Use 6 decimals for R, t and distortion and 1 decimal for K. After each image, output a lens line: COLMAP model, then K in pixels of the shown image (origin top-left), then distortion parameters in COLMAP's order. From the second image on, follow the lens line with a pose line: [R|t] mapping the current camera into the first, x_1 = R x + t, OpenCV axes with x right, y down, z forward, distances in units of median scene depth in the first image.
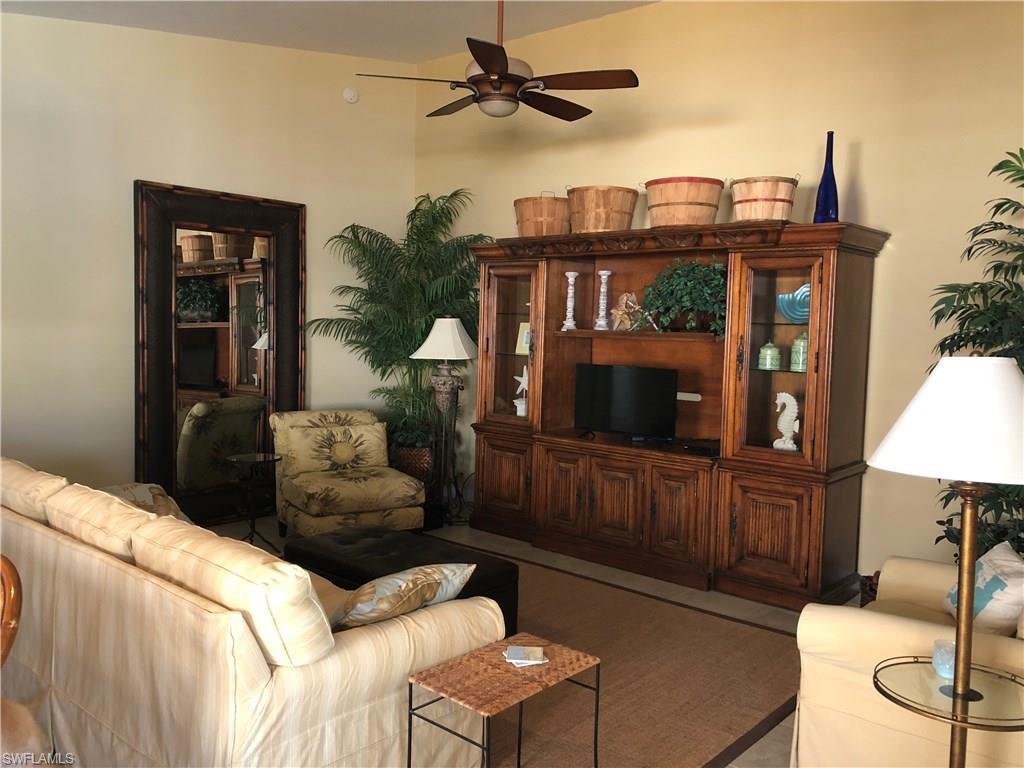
lens RADIAL K [[831.0, 0, 509.9], [0, 831.0, 380.3], [0, 0, 1]] dist [0.015817, 0.003509]
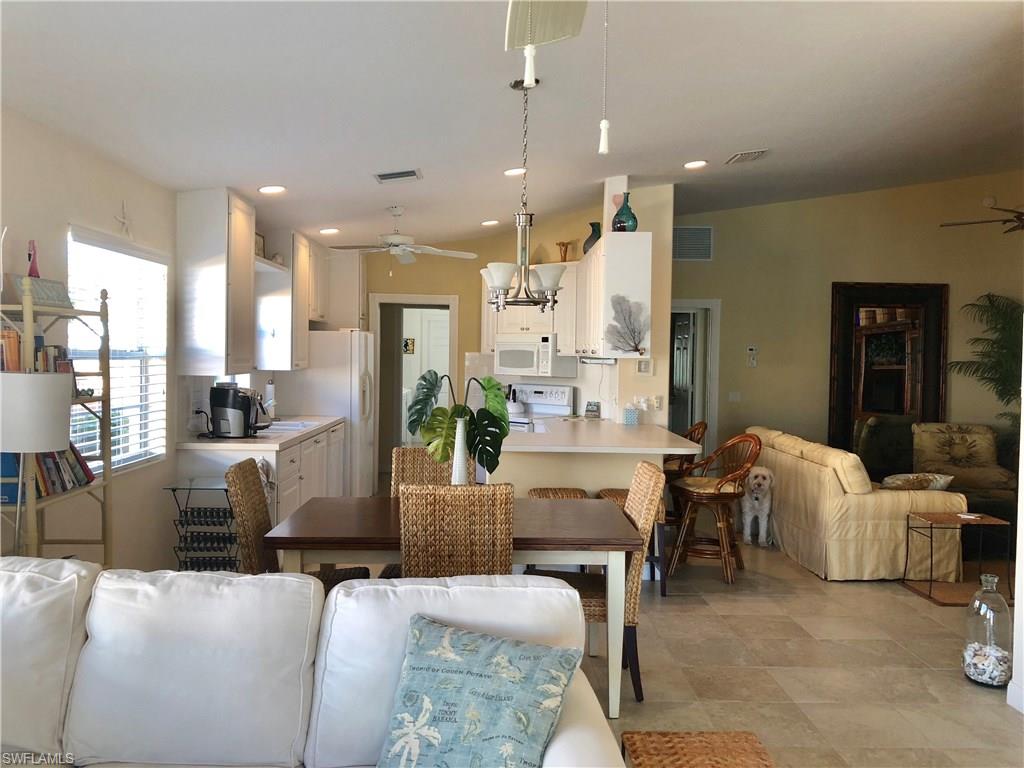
lens RADIAL K [[849.3, 0, 512.0], [0, 849.3, 384.0], [0, 0, 1]] dist [0.008524, 0.003111]
pose [[0.672837, 0.010215, -0.739720, 0.401833], [-0.048364, 0.998373, -0.030205, 0.053959], [0.738208, 0.056099, 0.672236, -0.650253]]
